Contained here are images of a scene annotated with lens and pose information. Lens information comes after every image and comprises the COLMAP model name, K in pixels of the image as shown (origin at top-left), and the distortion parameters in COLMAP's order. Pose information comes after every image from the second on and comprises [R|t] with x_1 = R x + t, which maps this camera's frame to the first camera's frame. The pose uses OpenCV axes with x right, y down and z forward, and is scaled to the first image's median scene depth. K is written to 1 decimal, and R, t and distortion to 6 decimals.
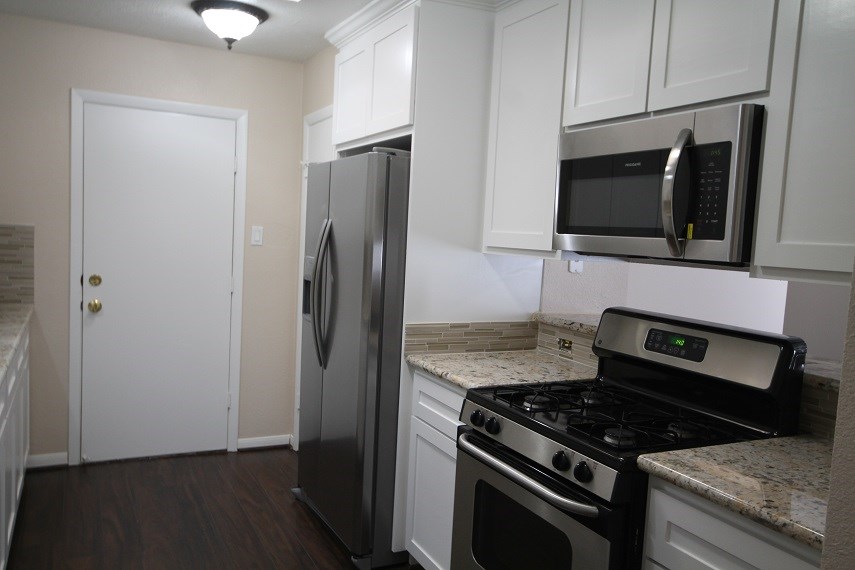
lens RADIAL K [[686.1, 0, 425.4], [0, 686.1, 295.5], [0, 0, 1]] dist [0.004360, 0.022979]
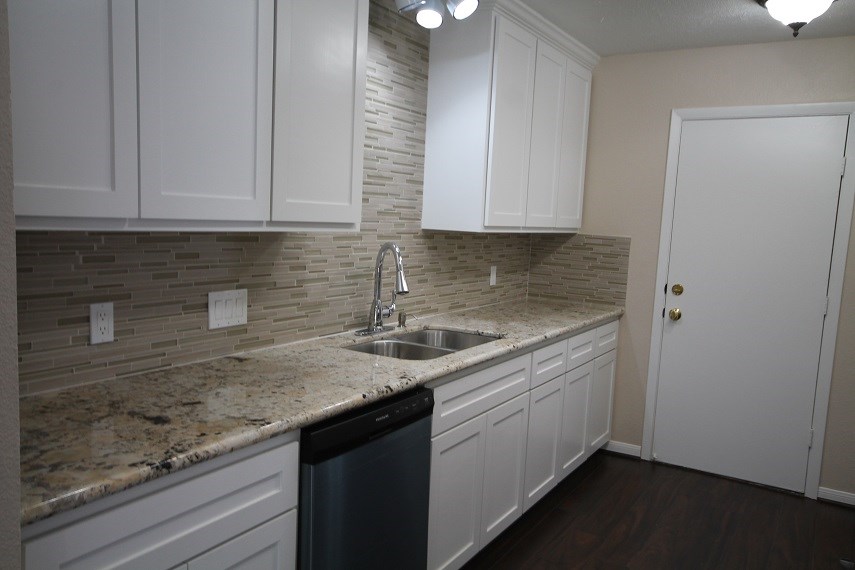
lens RADIAL K [[686.1, 0, 425.4], [0, 686.1, 295.5], [0, 0, 1]] dist [0.004360, 0.022979]
pose [[0.531314, 0.070266, -0.844256, 0.204272], [-0.096693, 0.995072, 0.021966, 0.000902], [0.841639, 0.069963, 0.535490, 0.125108]]
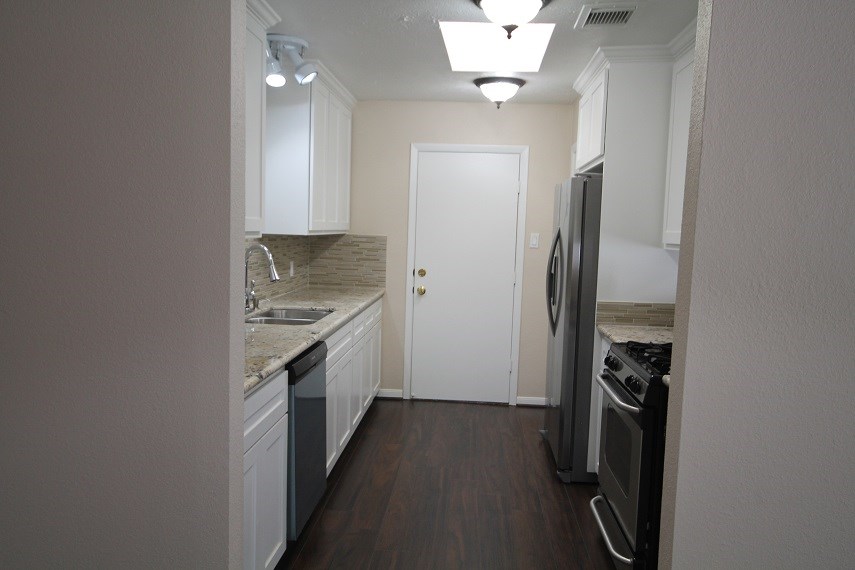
lens RADIAL K [[686.1, 0, 425.4], [0, 686.1, 295.5], [0, 0, 1]] dist [0.004360, 0.022979]
pose [[0.860746, 0.024532, -0.508443, 0.273674], [-0.032938, 0.999429, -0.007540, 0.038000], [0.507968, 0.023237, 0.861062, -0.251832]]
